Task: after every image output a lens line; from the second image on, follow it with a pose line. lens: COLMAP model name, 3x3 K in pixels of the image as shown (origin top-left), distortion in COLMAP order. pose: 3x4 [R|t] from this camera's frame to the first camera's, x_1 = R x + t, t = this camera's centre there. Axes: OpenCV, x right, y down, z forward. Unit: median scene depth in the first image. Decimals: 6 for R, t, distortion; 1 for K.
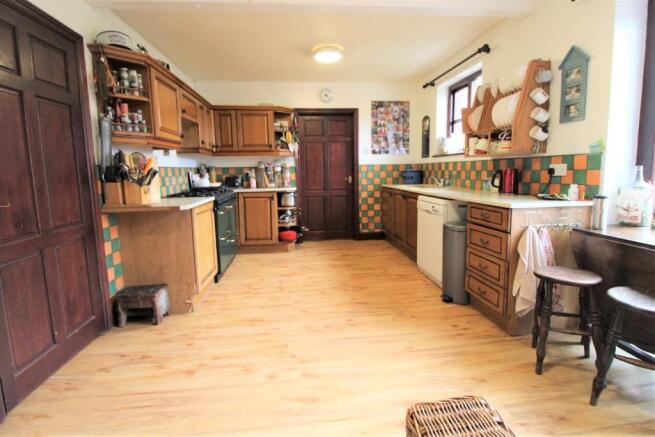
lens RADIAL K [[329.9, 0, 328.8], [0, 329.9, 215.8], [0, 0, 1]] dist [-0.010045, -0.001997]
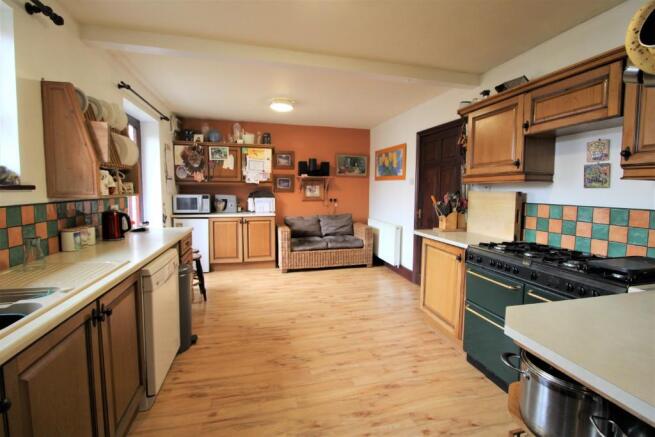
lens RADIAL K [[329.9, 0, 328.7], [0, 329.9, 217.2], [0, 0, 1]] dist [-0.010045, -0.001997]
pose [[-0.992150, 0.015711, -0.124059, 0.072718], [-0.012147, 0.975278, 0.220649, -0.340366], [0.124459, 0.220424, -0.967431, 2.001621]]
